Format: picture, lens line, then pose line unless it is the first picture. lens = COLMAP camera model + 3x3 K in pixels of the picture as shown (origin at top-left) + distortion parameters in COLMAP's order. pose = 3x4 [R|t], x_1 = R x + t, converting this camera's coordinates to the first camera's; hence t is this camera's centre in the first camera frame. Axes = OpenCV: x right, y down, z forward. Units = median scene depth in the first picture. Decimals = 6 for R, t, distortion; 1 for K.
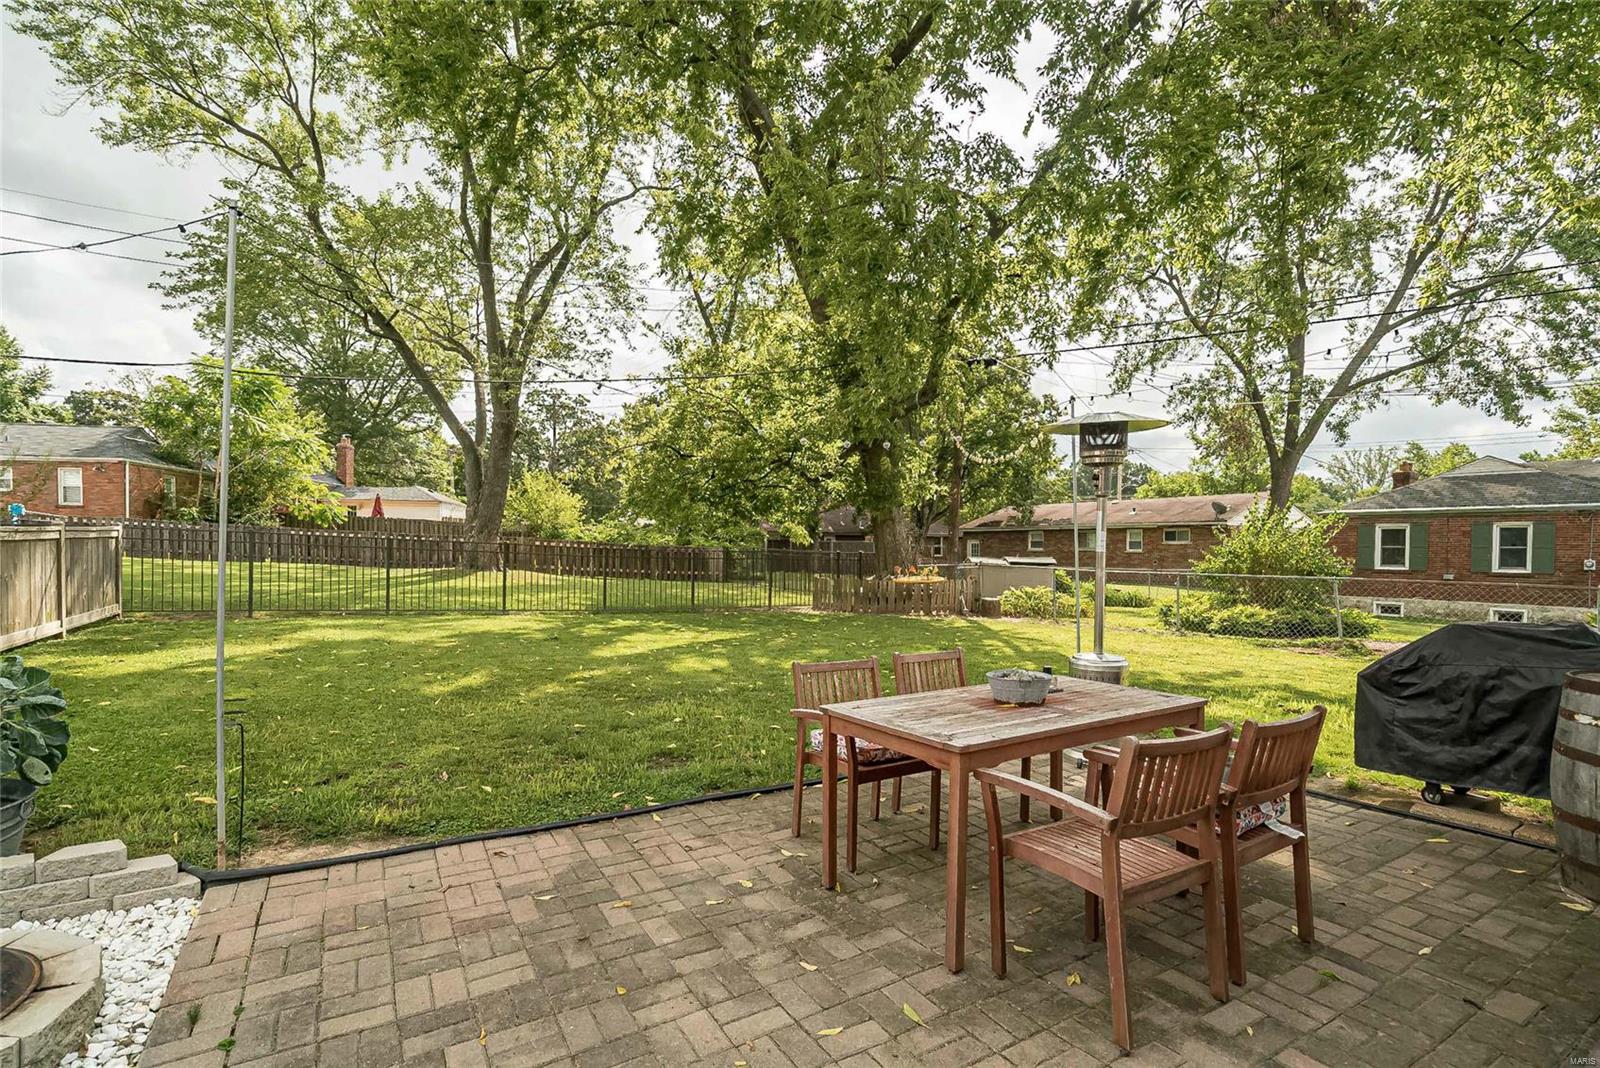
lens RADIAL K [[711.6, 0, 796.9], [0, 711.6, 569.0], [0, 0, 1]] dist [-0.005386, 0.004056]
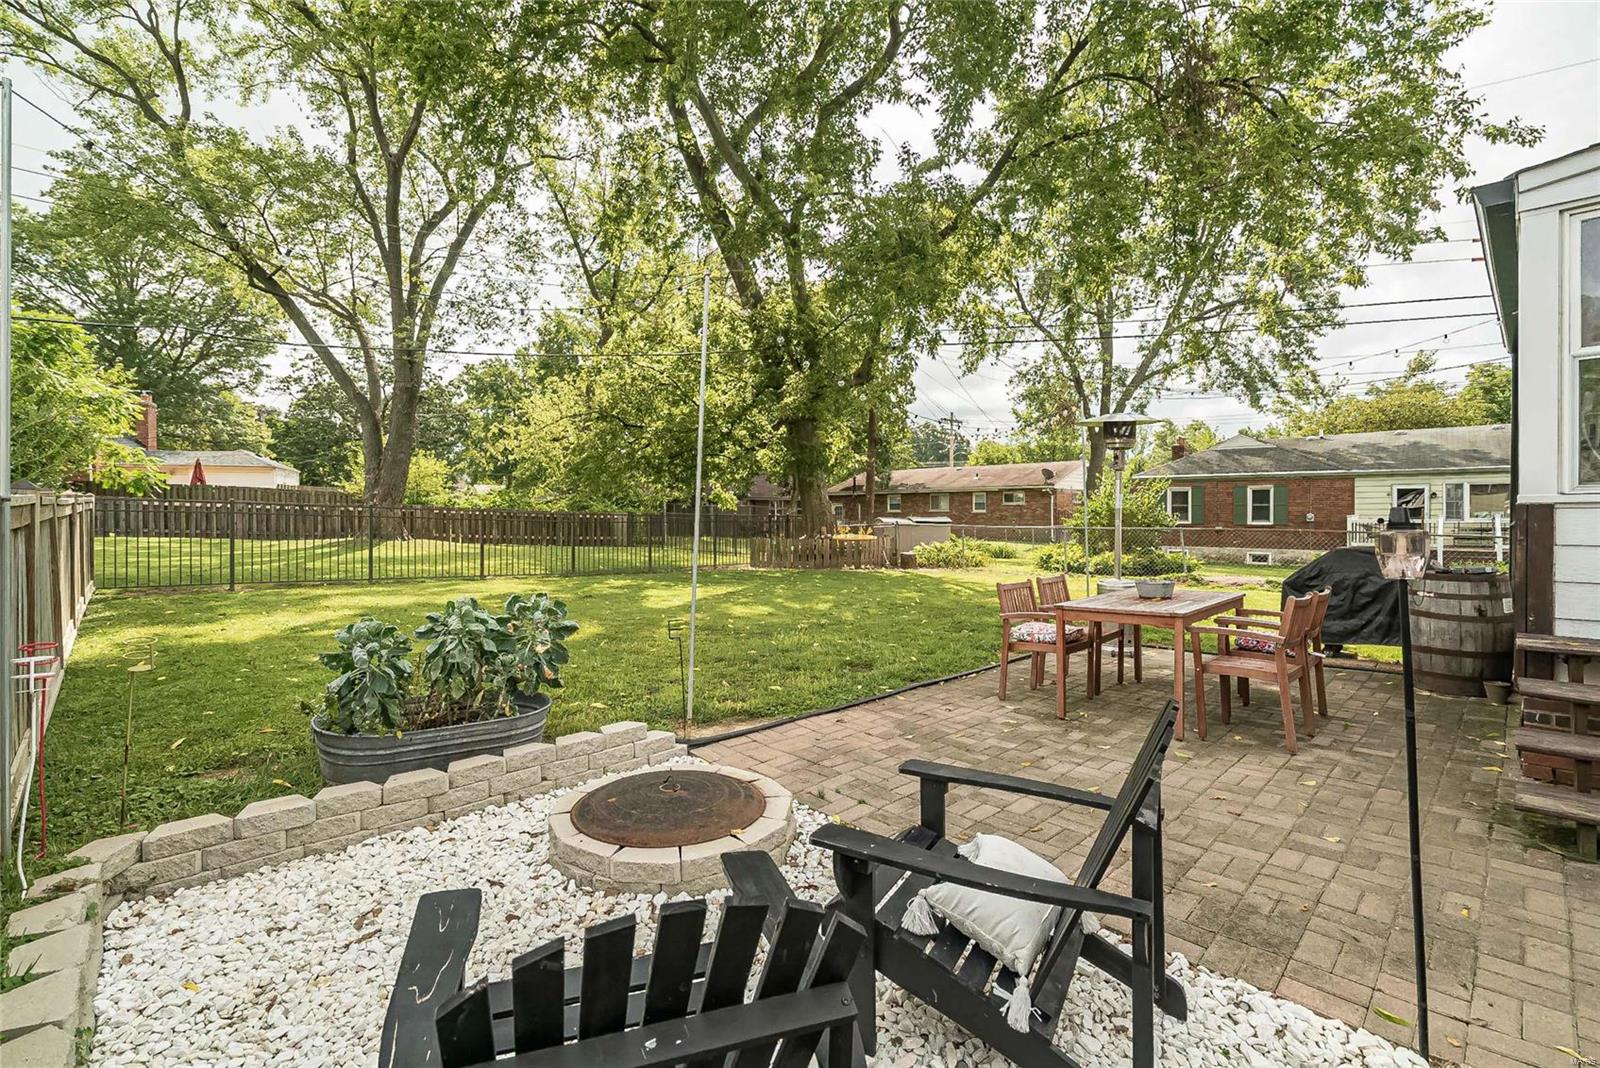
lens RADIAL K [[711.6, 0, 789.4], [0, 711.6, 529.2], [0, 0, 1]] dist [-0.005386, 0.004056]
pose [[0.971871, -0.018722, 0.234768, -0.127519], [0.020322, 0.999784, -0.004400, 0.002505], [-0.234635, 0.009047, 0.972041, -0.057084]]
